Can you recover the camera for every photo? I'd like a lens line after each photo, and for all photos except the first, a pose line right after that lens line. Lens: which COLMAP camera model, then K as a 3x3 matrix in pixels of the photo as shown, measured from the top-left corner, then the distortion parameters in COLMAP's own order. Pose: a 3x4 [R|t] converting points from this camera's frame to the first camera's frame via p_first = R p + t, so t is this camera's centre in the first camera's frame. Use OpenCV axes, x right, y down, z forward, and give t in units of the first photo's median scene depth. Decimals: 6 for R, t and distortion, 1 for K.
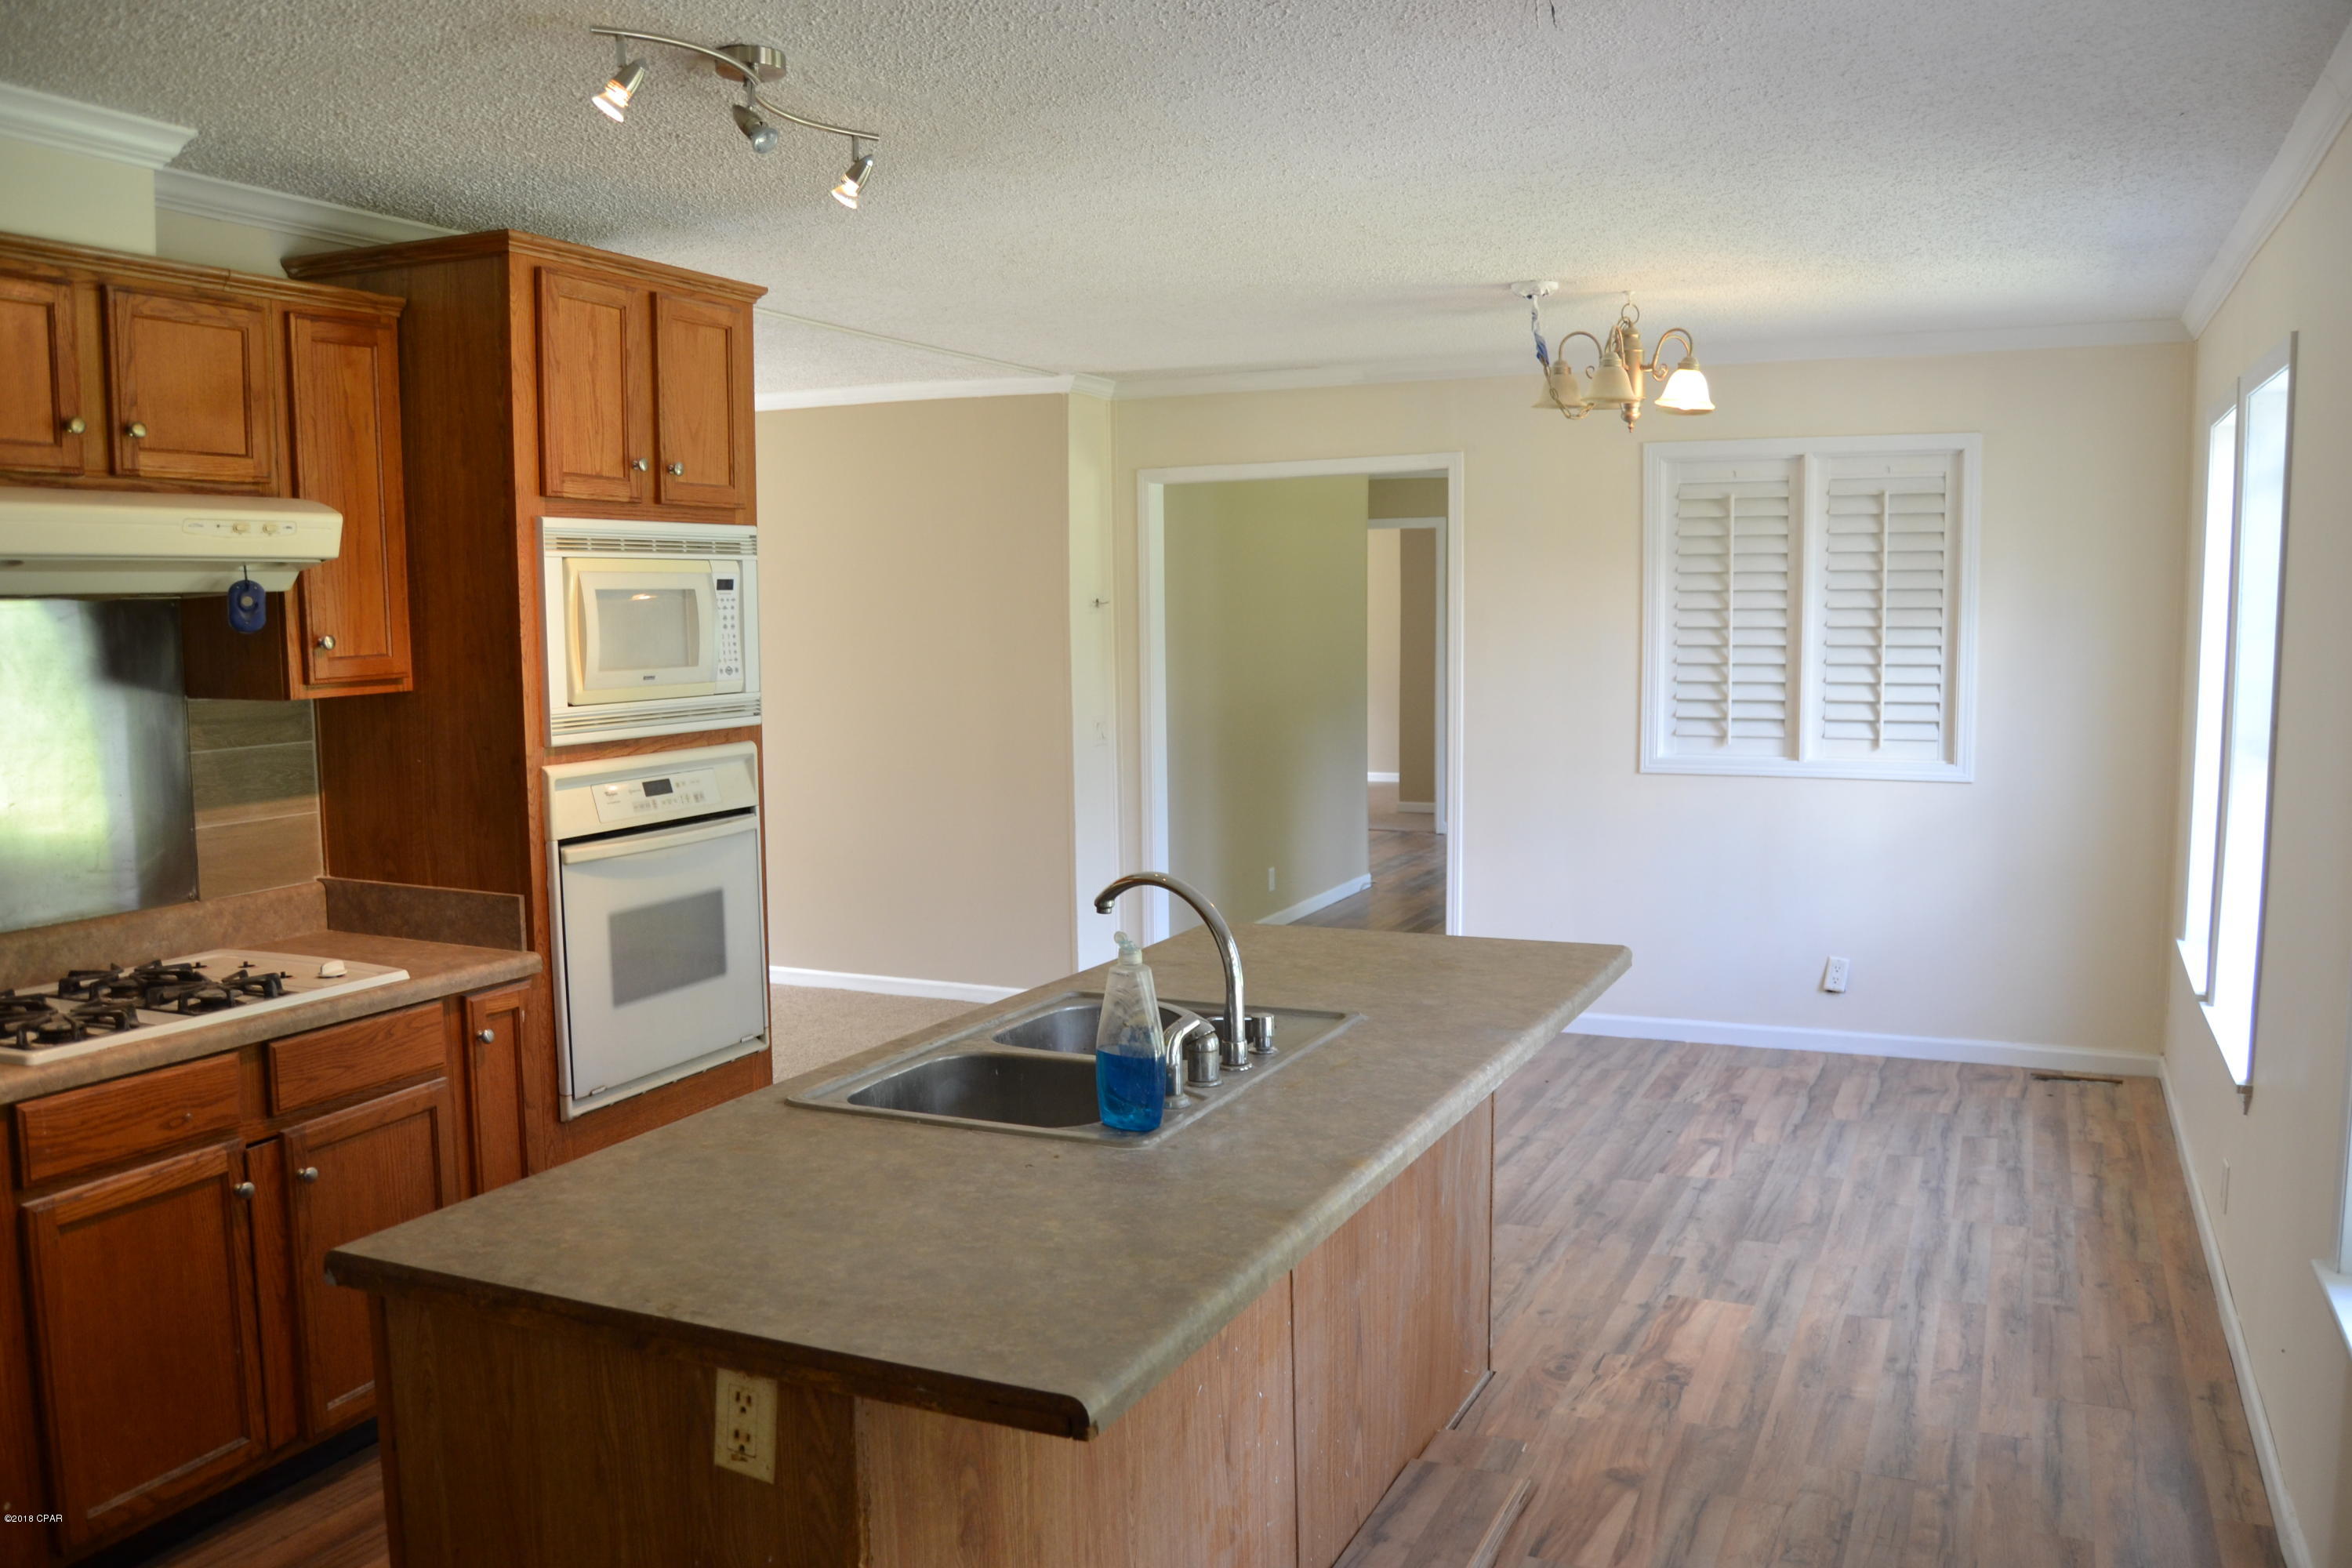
lens RADIAL K [[1870.5, 0, 1176.0], [0, 1870.5, 784.0], [0, 0, 1]] dist [-0.071116, -0.000575]
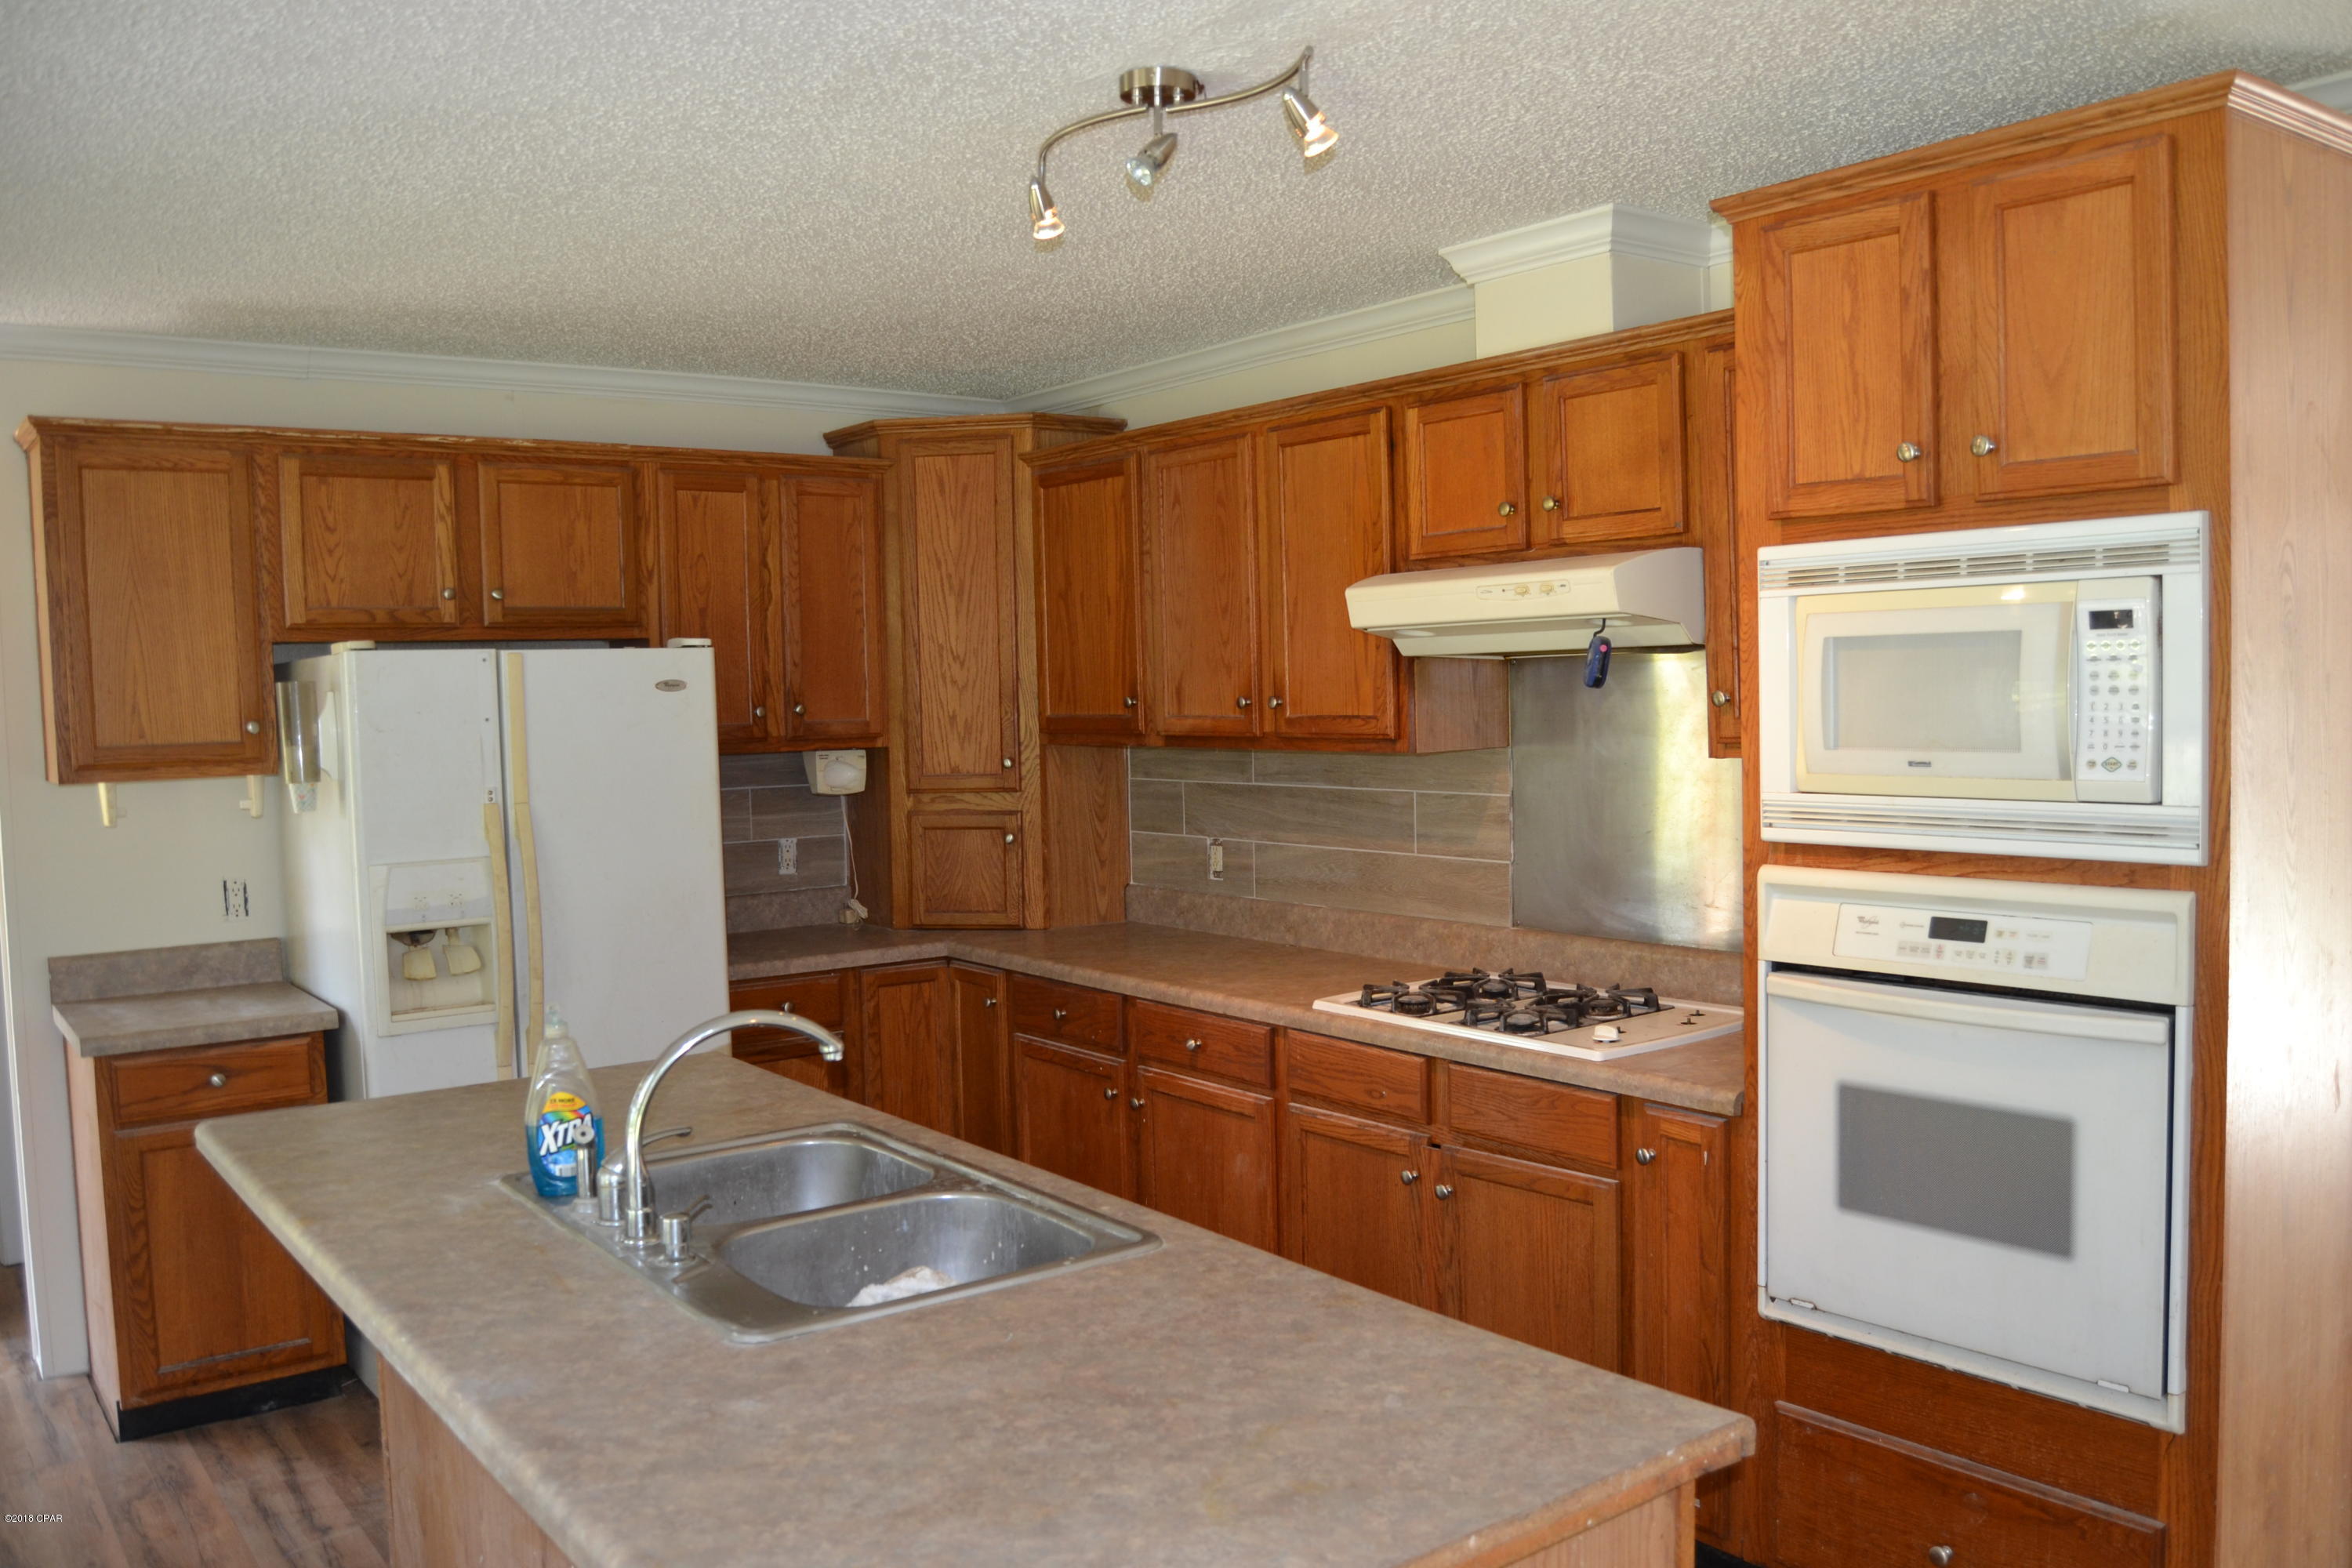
lens RADIAL K [[1870.5, 0, 1176.0], [0, 1870.5, 784.0], [0, 0, 1]] dist [-0.071116, -0.000575]
pose [[-0.470834, 0.072256, -0.879258, 0.445890], [-0.051927, 0.992643, 0.109380, -0.111334], [0.880692, 0.097157, -0.463618, 1.091071]]
